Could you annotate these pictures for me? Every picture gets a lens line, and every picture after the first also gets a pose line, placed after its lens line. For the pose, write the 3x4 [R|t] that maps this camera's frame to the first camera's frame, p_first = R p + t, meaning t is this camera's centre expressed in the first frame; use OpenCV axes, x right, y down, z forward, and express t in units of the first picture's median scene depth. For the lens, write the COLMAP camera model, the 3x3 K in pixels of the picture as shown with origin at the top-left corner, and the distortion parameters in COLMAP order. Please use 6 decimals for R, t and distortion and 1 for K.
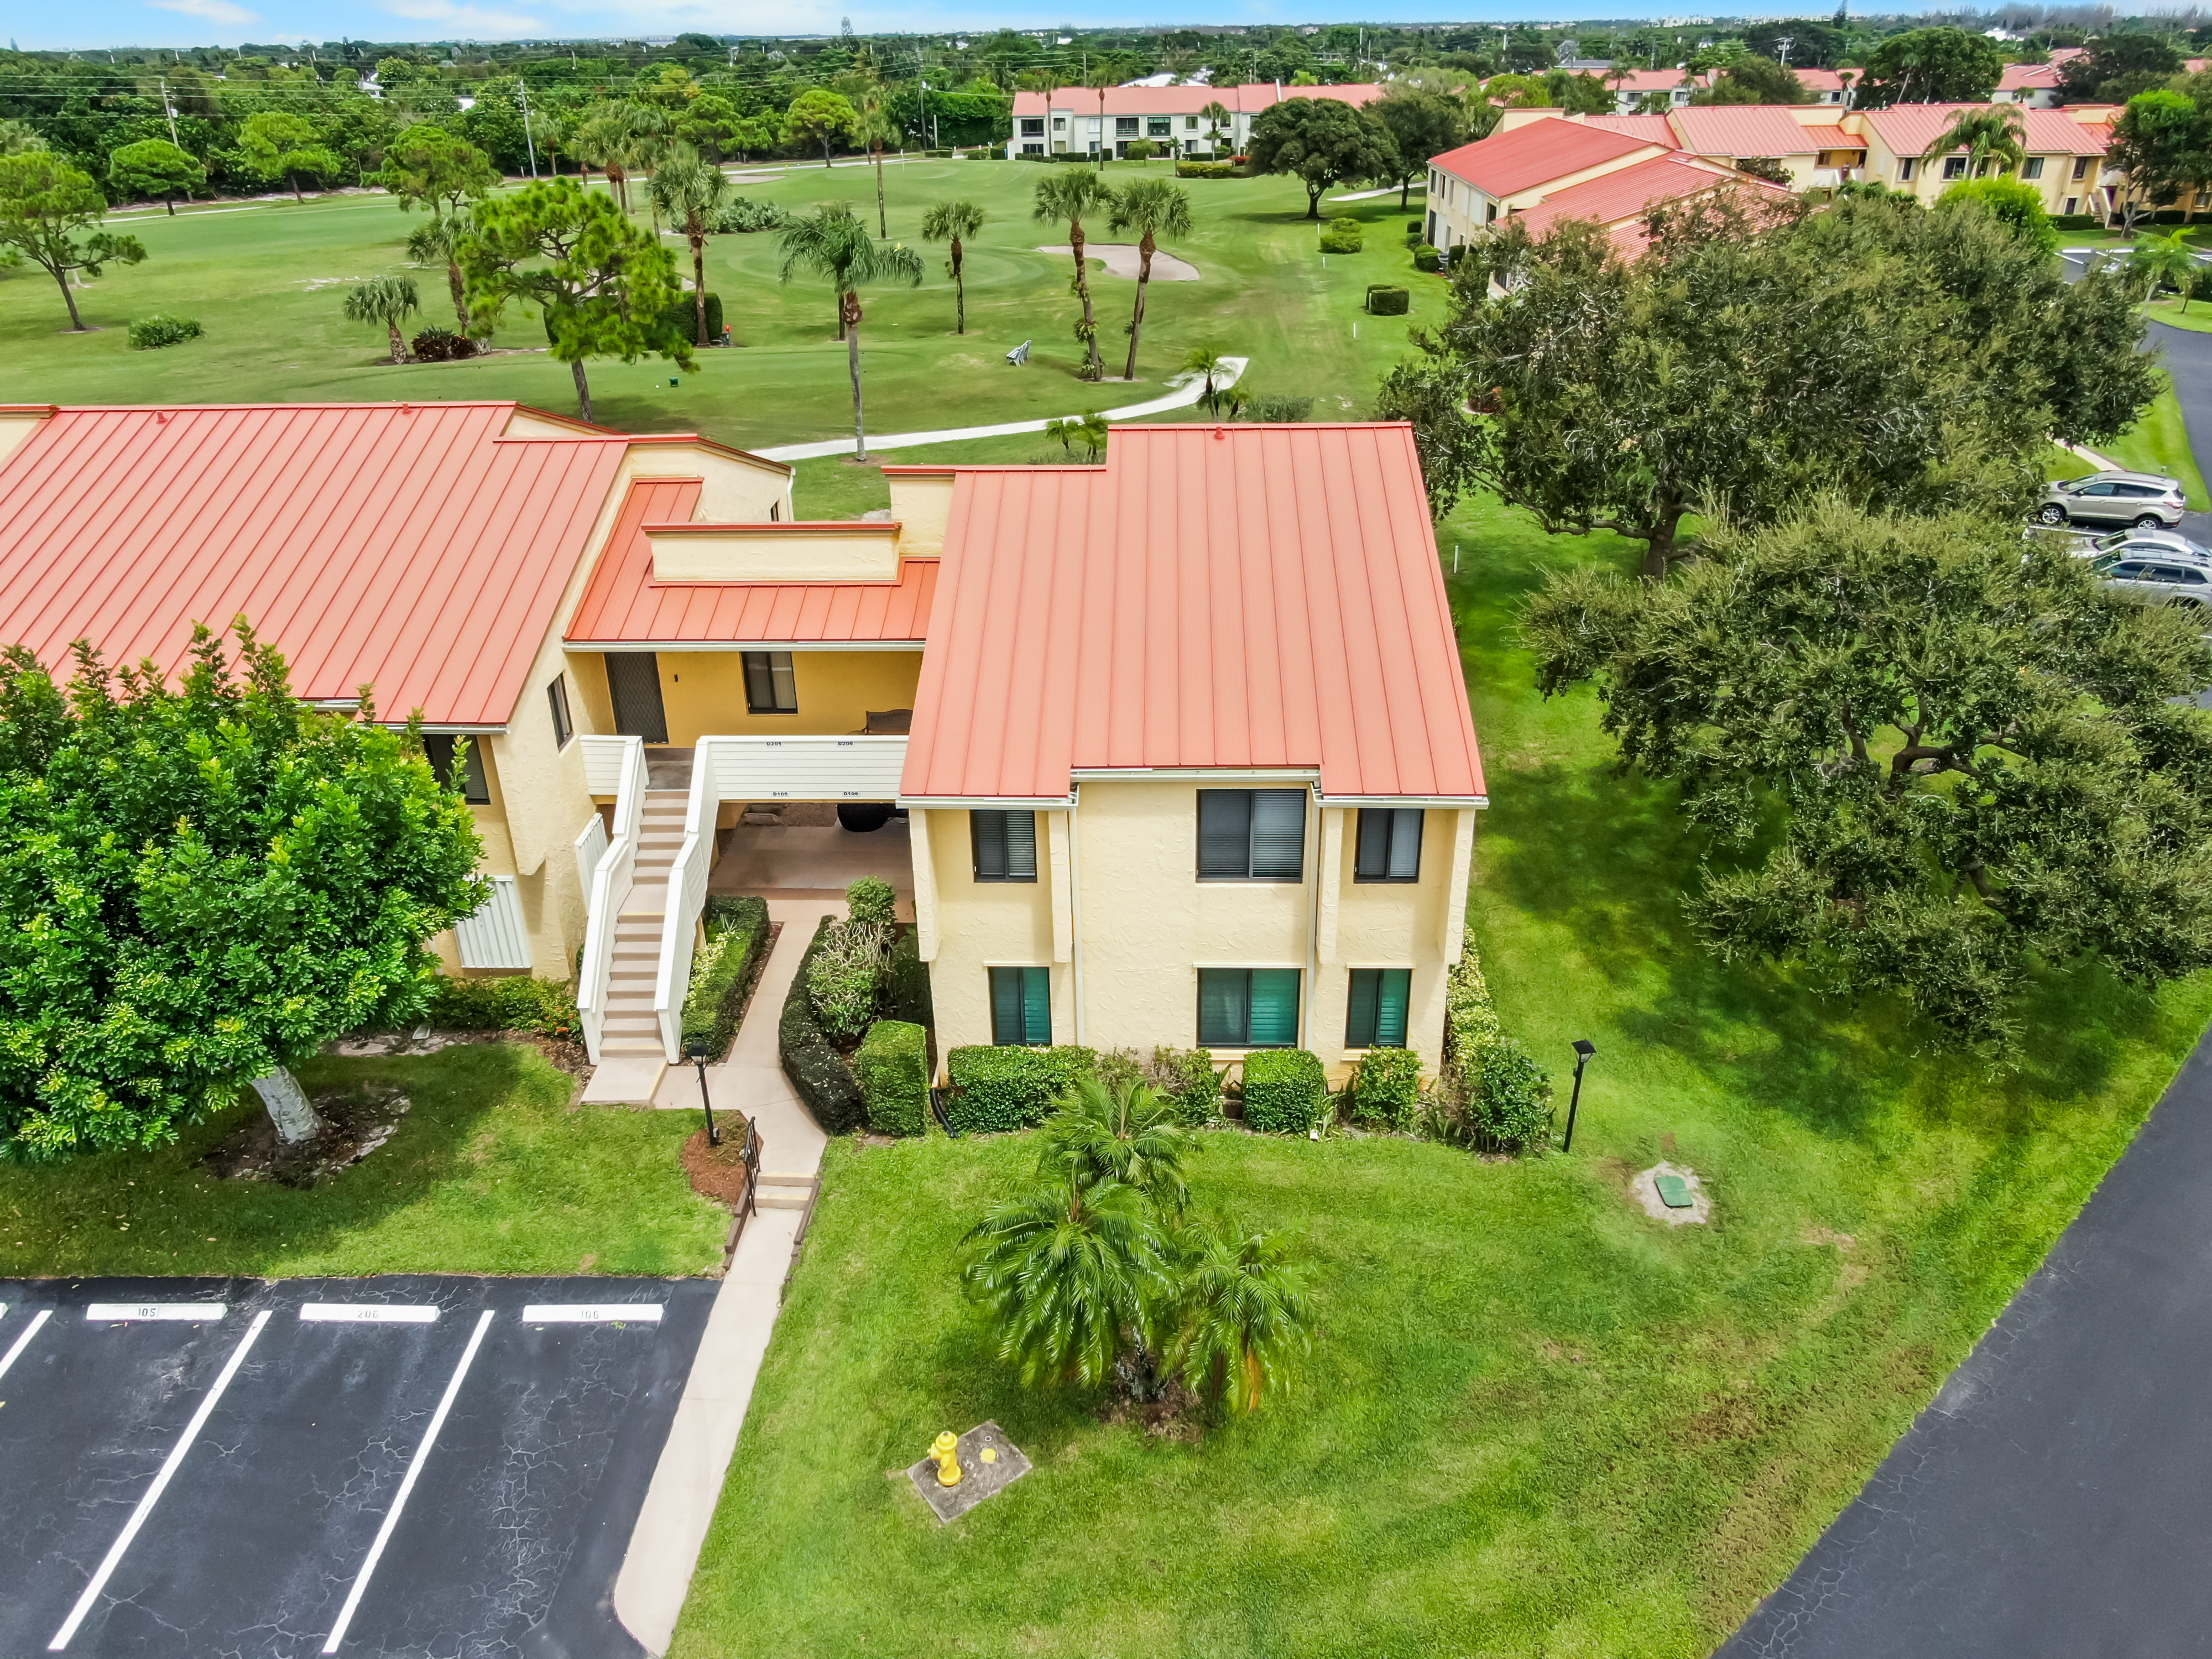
lens RADIAL K [[1571.1, 0, 1109.8], [0, 1571.1, 828.1], [0, 0, 1]] dist [-0.016689, 0.003741]
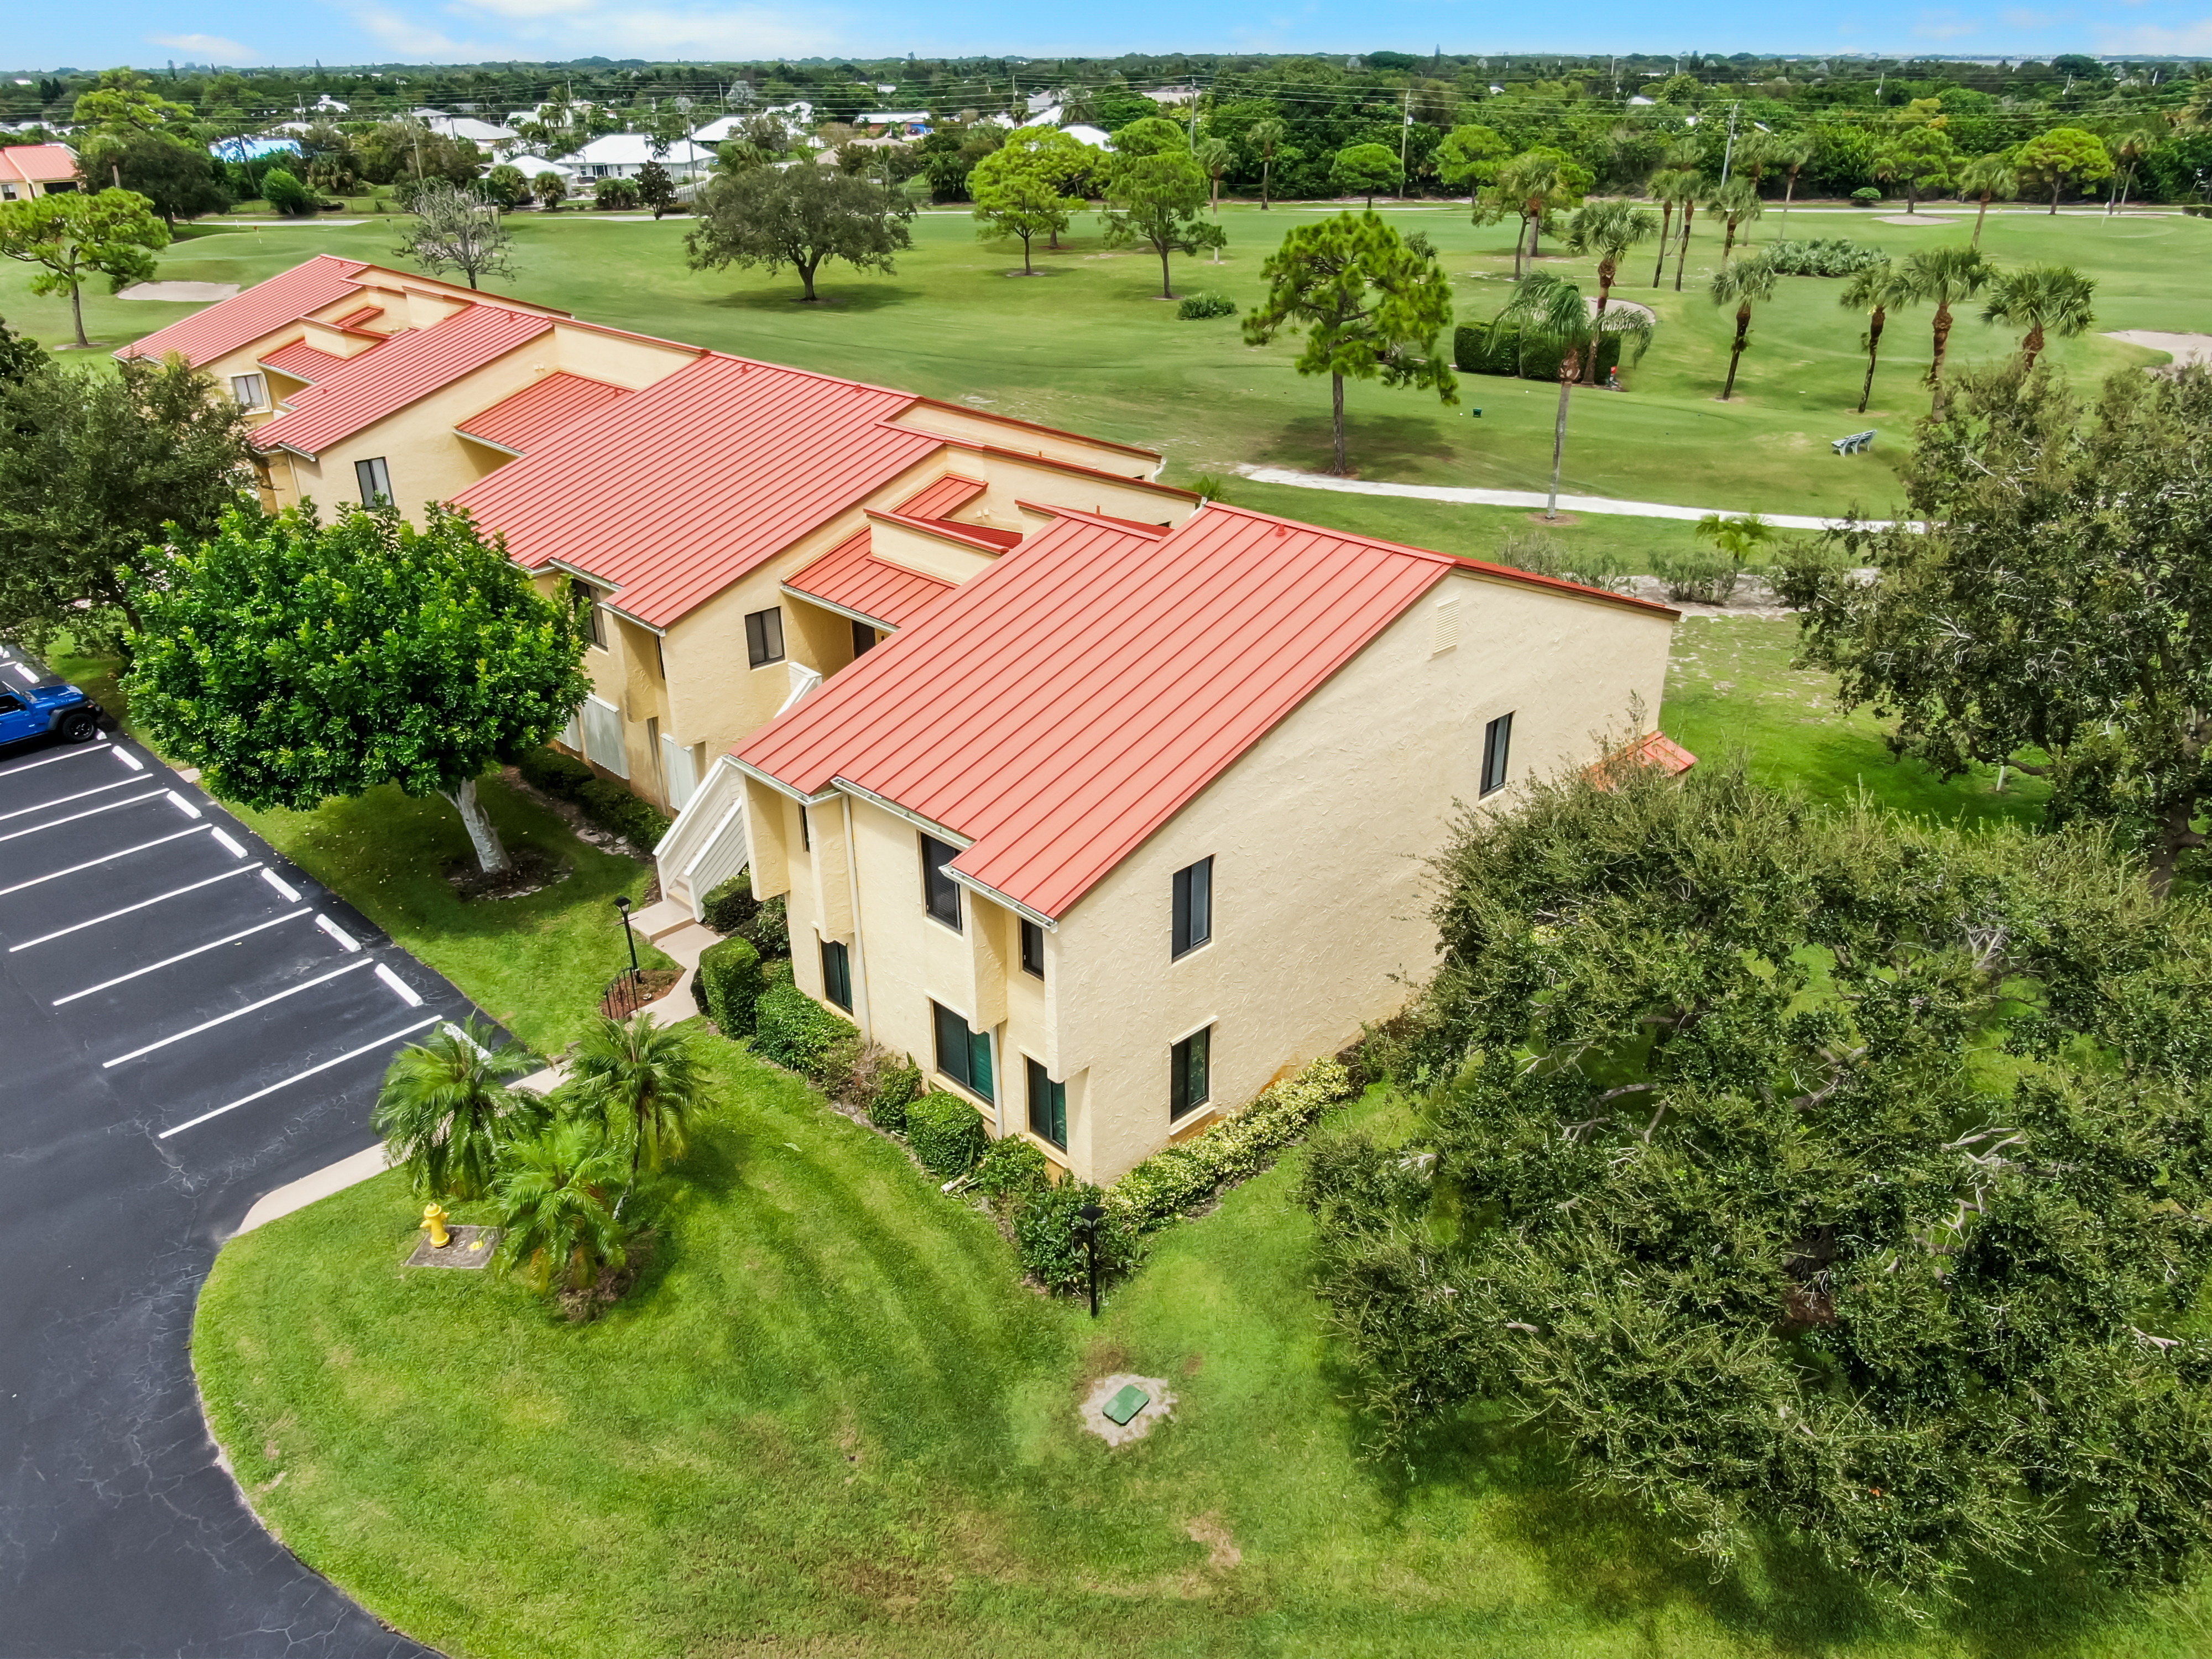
lens RADIAL K [[1571.1, 0, 1107.0], [0, 1571.1, 827.1], [0, 0, 1]] dist [-0.016689, 0.003741]
pose [[0.727106, 0.313372, -0.610831, 0.246492], [-0.317996, 0.942273, 0.104882, -0.055111], [0.608437, 0.117981, 0.784783, 0.070828]]
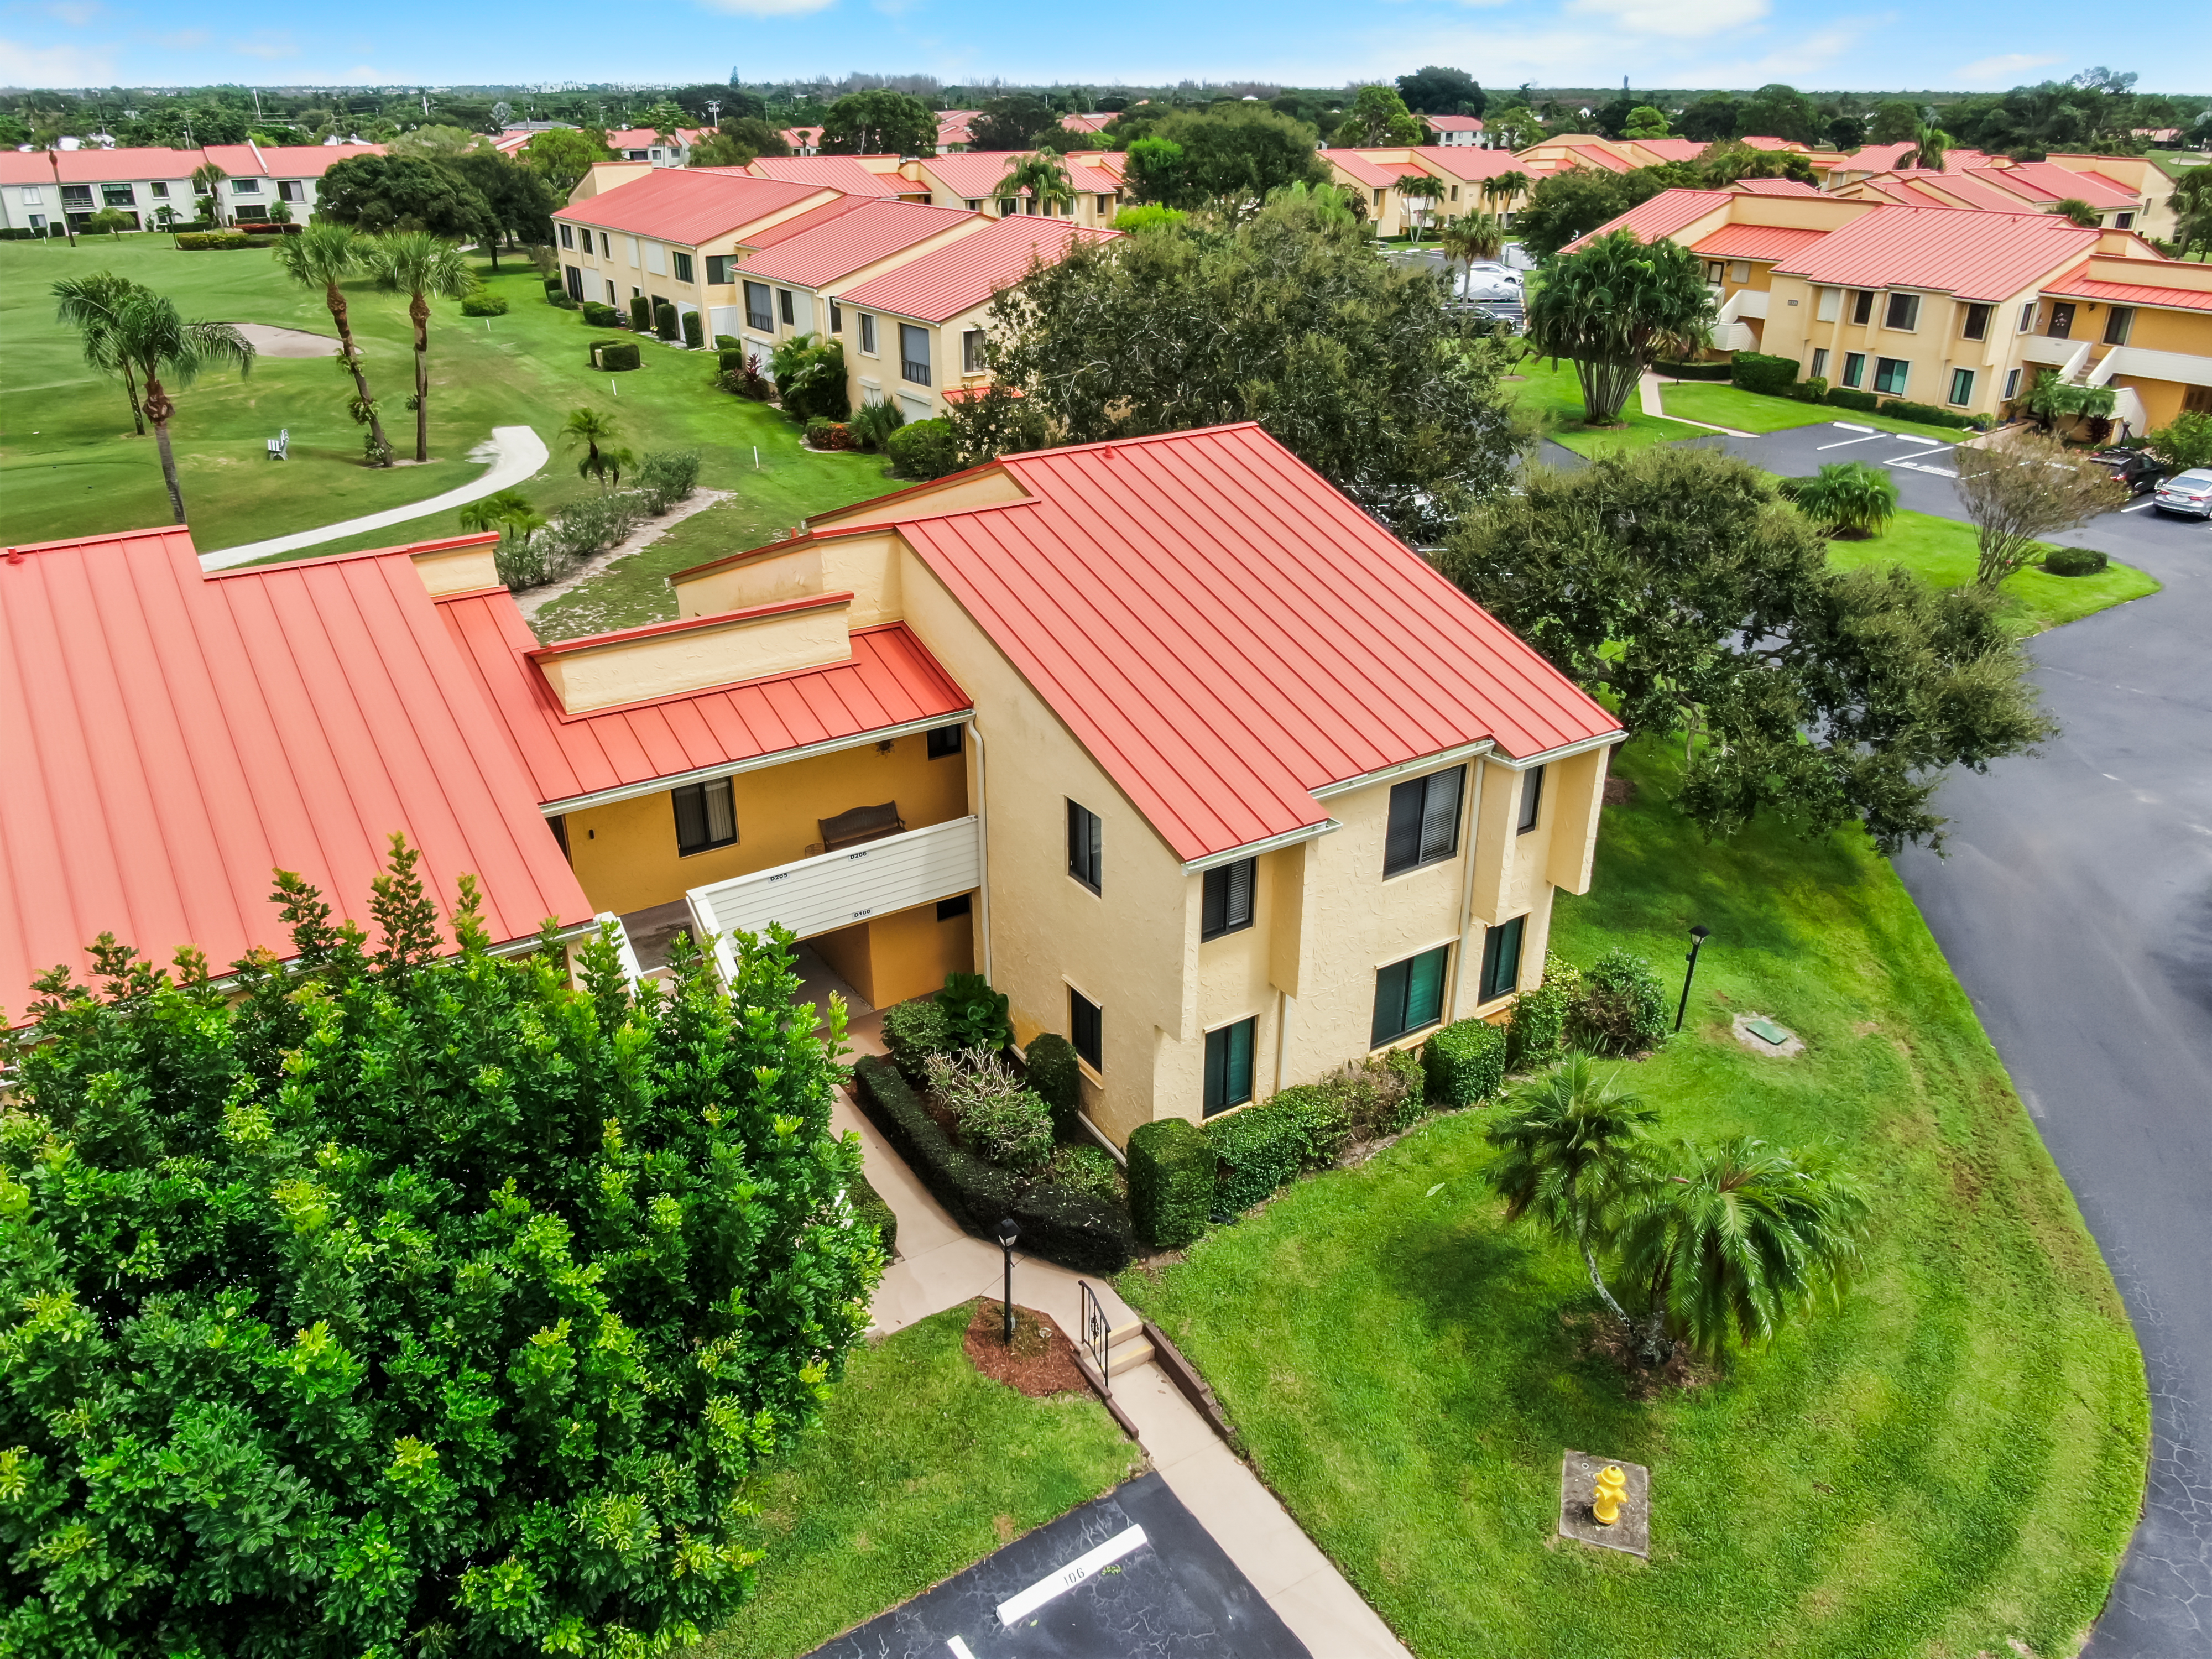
lens RADIAL K [[1571.1, 0, 1104.5], [0, 1571.1, 834.5], [0, 0, 1]] dist [-0.016689, 0.003741]
pose [[0.815149, -0.235690, 0.529134, -0.189348], [0.251806, 0.966834, 0.042737, -0.025281], [-0.521657, 0.098402, 0.847461, 0.079048]]
